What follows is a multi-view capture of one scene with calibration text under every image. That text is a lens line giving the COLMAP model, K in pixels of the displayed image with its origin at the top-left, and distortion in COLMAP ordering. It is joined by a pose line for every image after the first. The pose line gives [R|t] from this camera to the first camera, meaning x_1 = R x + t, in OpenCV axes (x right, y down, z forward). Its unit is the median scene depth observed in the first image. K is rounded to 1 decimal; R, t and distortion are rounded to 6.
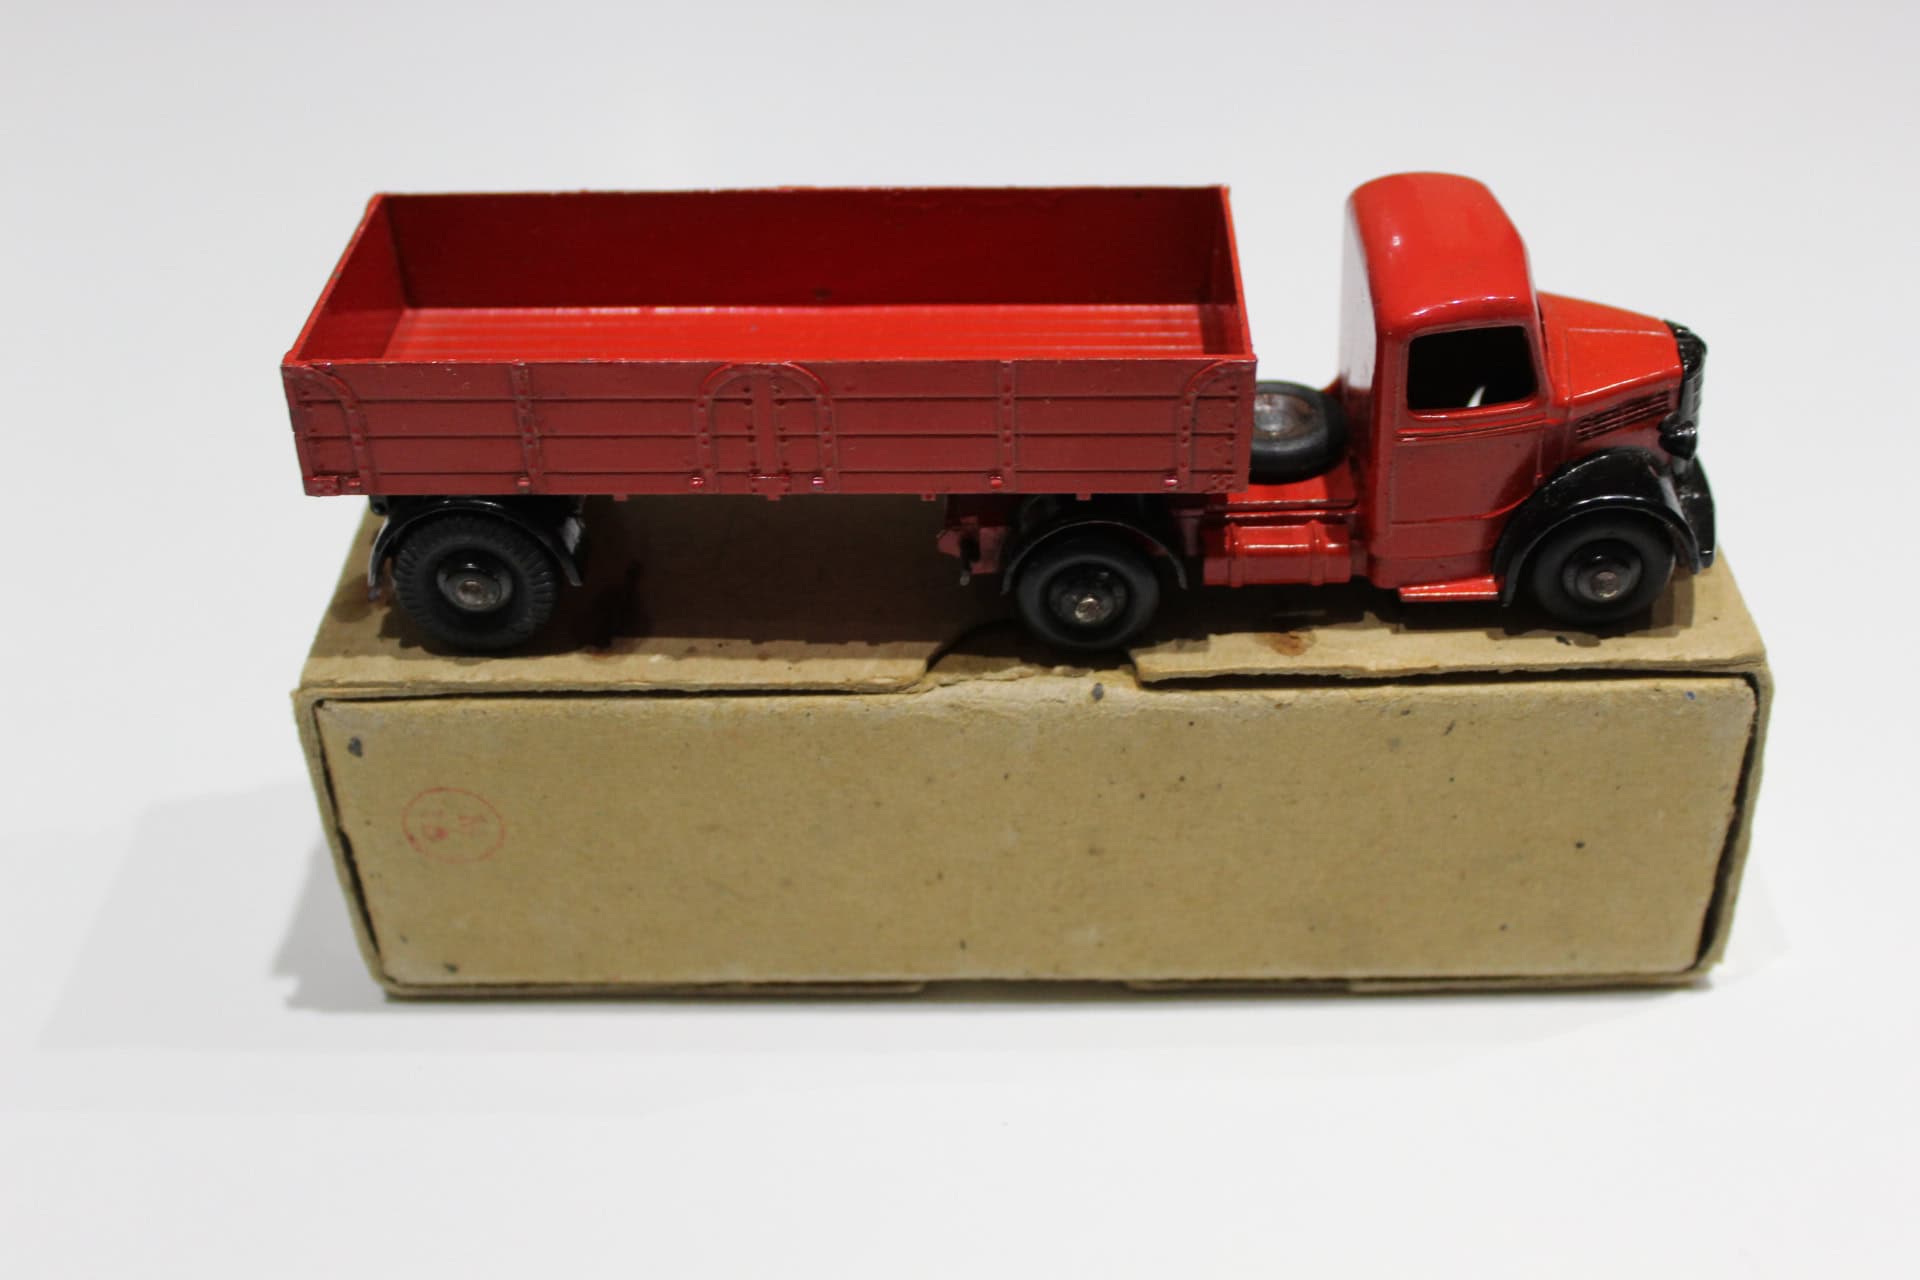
lens RADIAL K [[2466.9, 0, 960.0], [0, 2466.9, 640.0], [0, 0, 1]] dist [-0.020199, -0.008377]
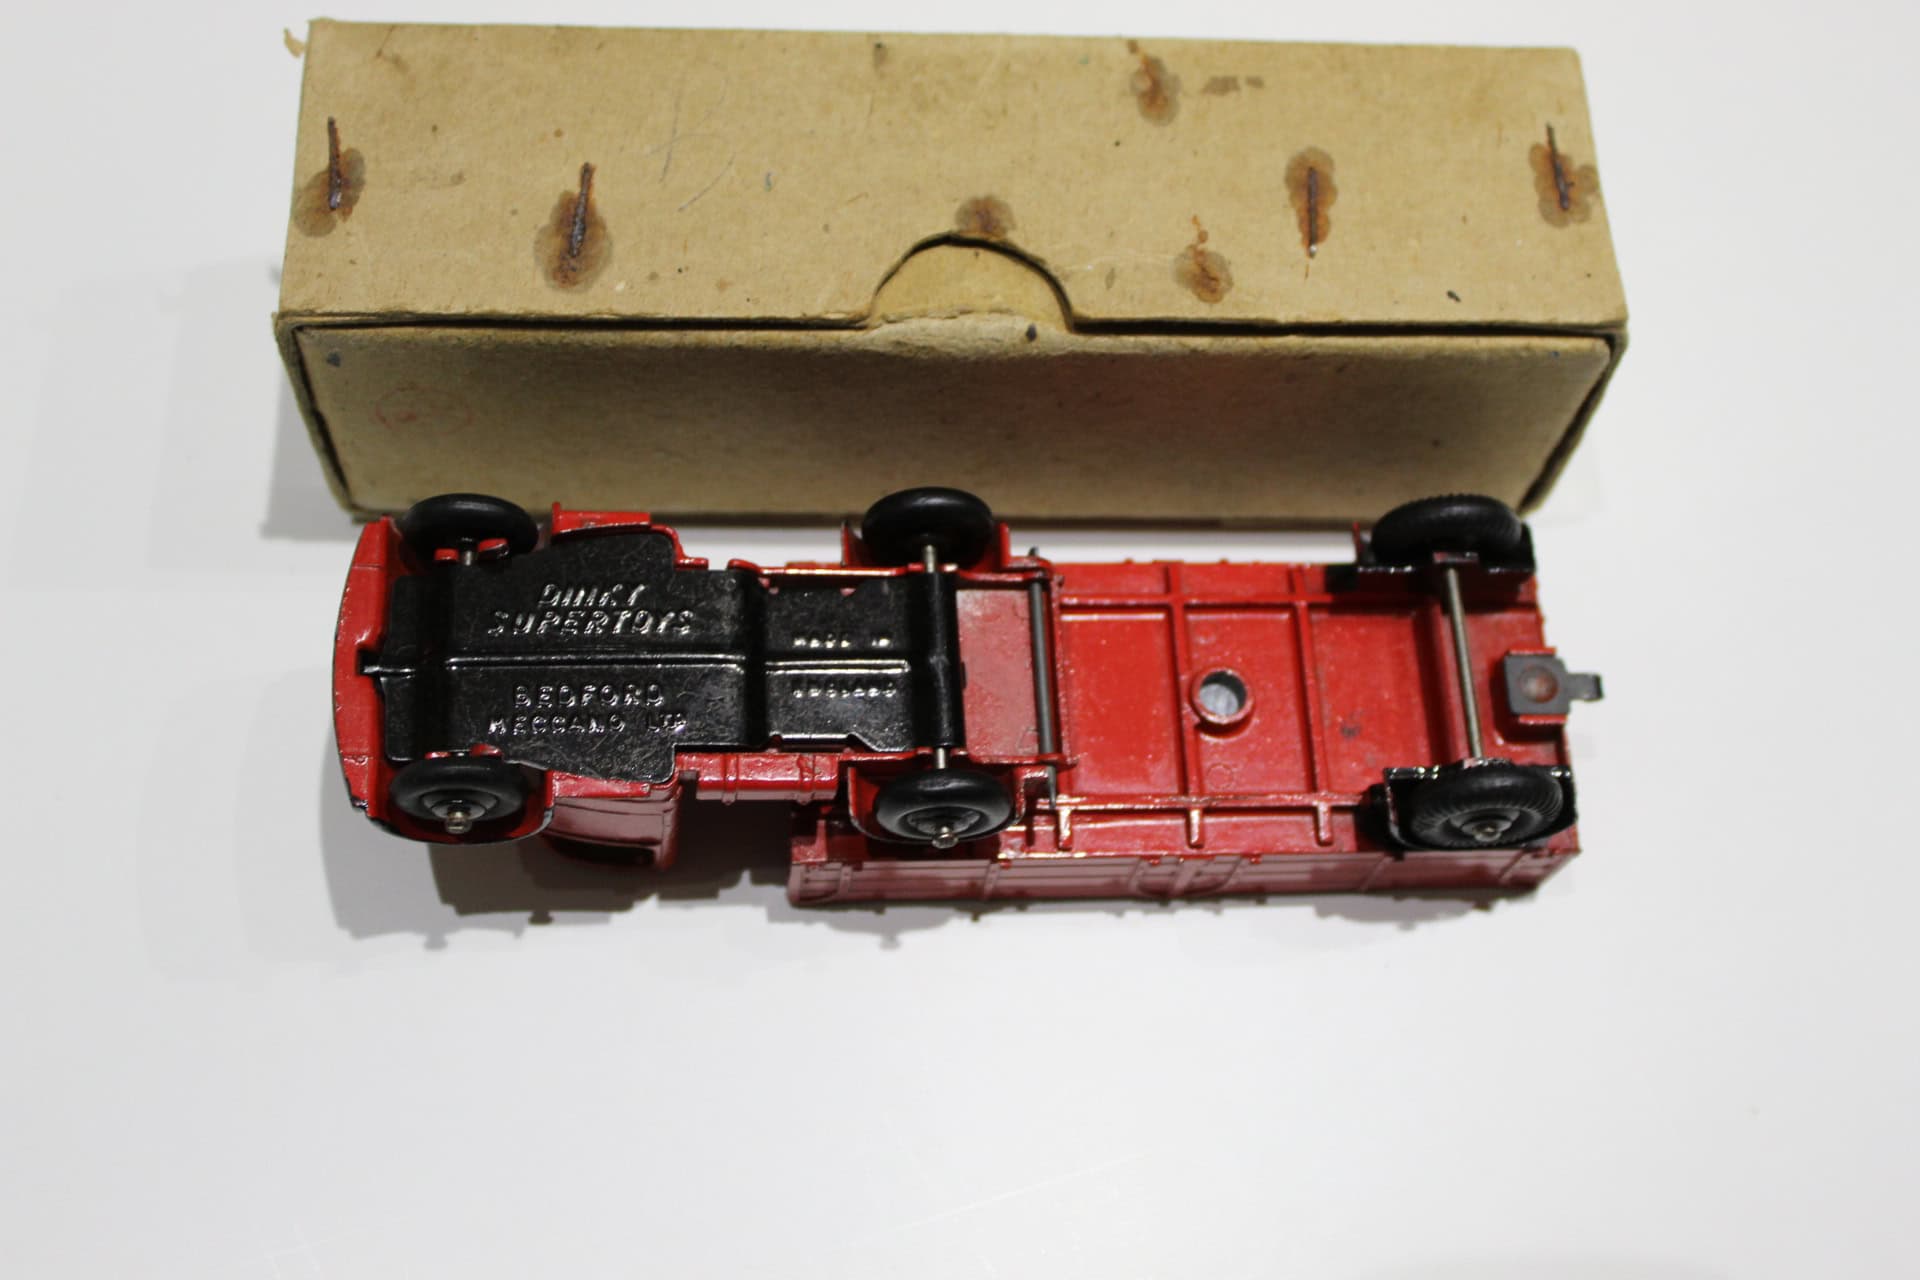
lens RADIAL K [[2466.9, 0, 960.0], [0, 2466.9, 640.0], [0, 0, 1]] dist [-0.020199, -0.008377]
pose [[0.992799, 0.001142, 0.119786, -0.105601], [-0.056173, 0.887636, 0.457108, -0.353875], [-0.105805, -0.460545, 0.881308, -0.019825]]
